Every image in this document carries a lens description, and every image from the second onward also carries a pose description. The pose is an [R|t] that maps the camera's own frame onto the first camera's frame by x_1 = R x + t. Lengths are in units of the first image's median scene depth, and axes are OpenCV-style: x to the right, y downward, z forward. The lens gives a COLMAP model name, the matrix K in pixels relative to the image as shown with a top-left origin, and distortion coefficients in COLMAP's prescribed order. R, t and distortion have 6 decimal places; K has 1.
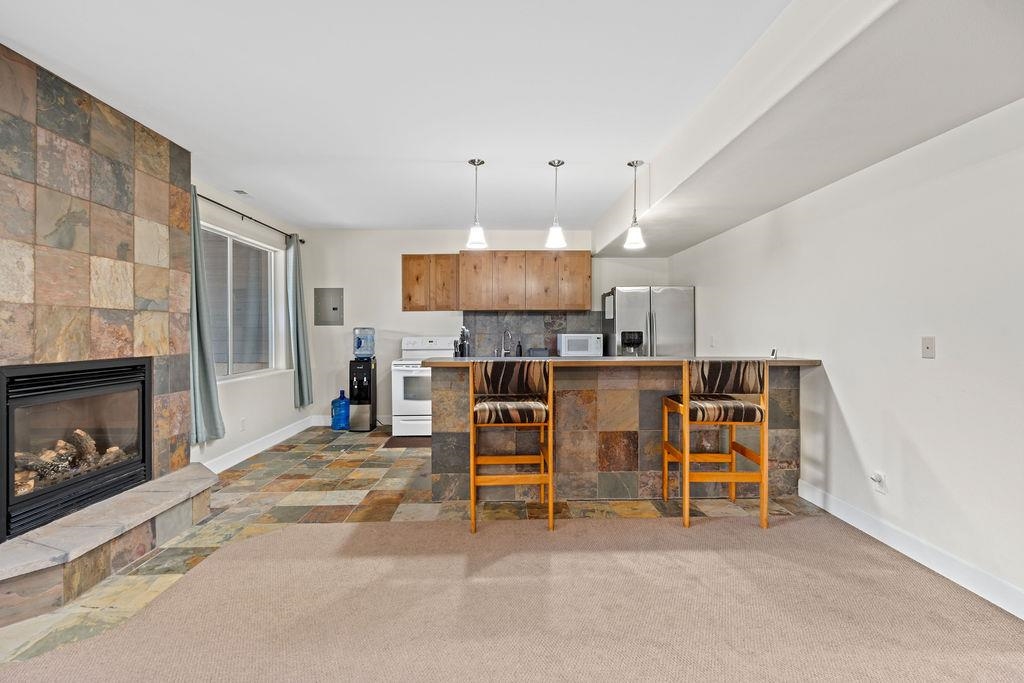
lens RADIAL K [[483.8, 0, 514.9], [0, 483.8, 325.4], [0, 0, 1]] dist [-0.009536, 0.000874]
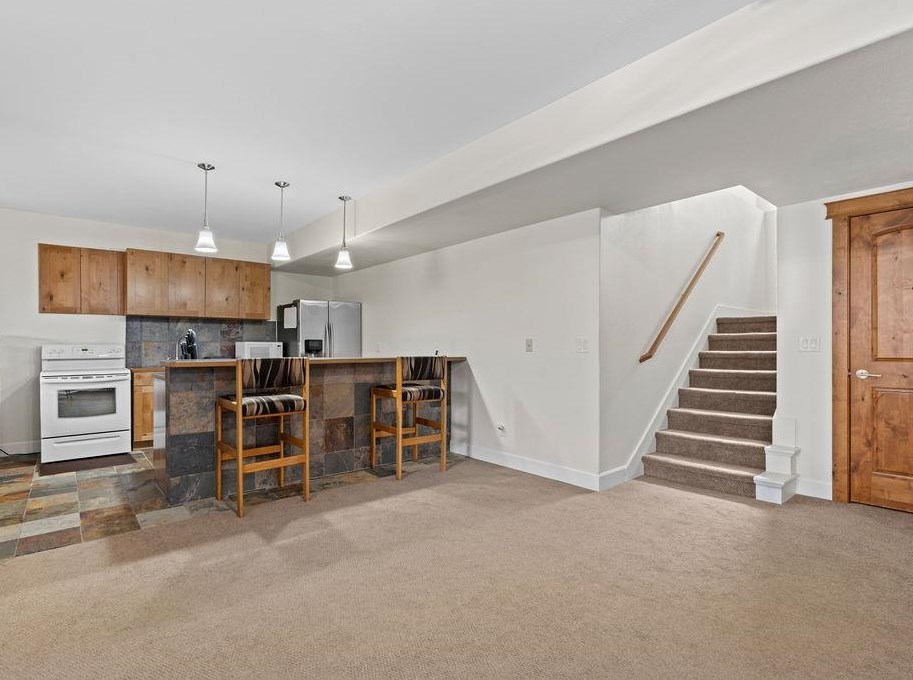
lens RADIAL K [[468.4, 0, 455.8], [0, 468.4, 343.8], [0, 0, 1]] dist [-0.003368, -0.000378]
pose [[0.766651, 0.002545, 0.642059, -0.320532], [-0.004724, 0.999987, 0.001677, 0.029509], [-0.642046, -0.004319, 0.766654, -0.091421]]
